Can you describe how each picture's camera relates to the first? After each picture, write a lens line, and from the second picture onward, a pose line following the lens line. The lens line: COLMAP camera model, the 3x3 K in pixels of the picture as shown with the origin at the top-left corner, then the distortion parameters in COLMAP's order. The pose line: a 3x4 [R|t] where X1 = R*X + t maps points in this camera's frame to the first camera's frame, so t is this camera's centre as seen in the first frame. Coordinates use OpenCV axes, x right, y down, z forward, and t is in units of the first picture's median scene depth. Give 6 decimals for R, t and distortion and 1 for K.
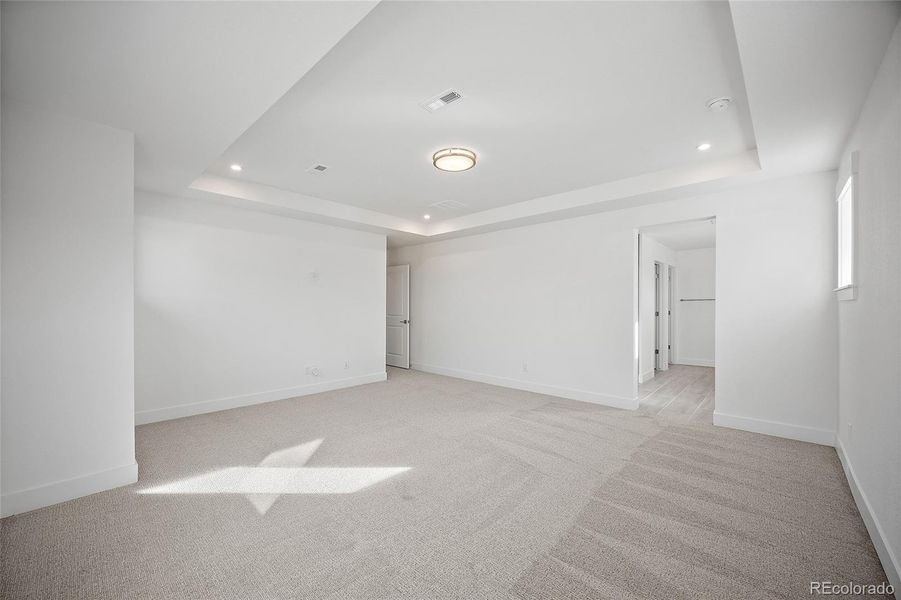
lens RADIAL K [[356.8, 0, 453.6], [0, 356.8, 295.4], [0, 0, 1]] dist [0.001108, 0.000143]
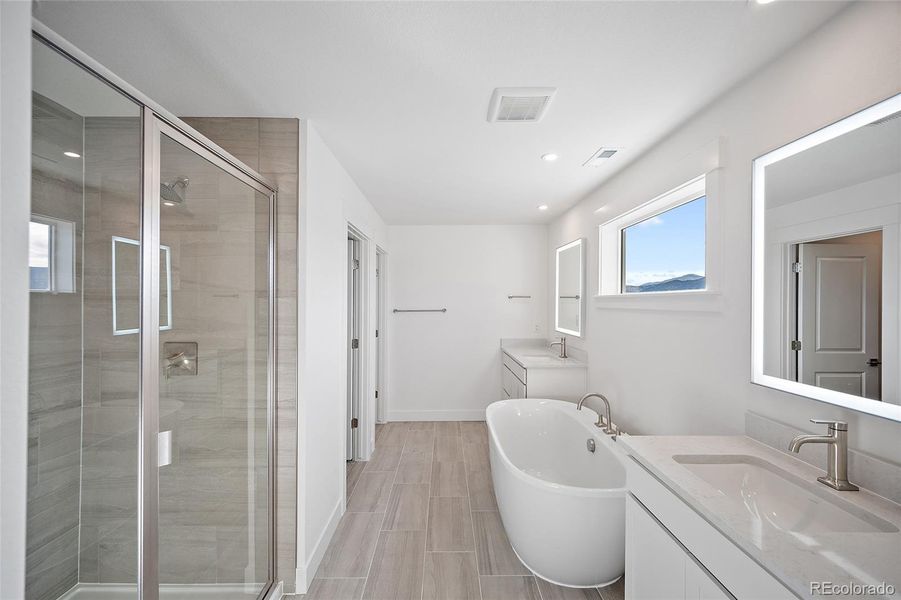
lens RADIAL K [[356.8, 0, 449.4], [0, 356.8, 305.3], [0, 0, 1]] dist [0.001108, 0.000143]
pose [[0.742637, 0.005175, 0.669674, 0.307835], [-0.006481, 0.999979, -0.000540, 0.002297], [-0.669663, -0.003940, 0.742655, 0.500347]]
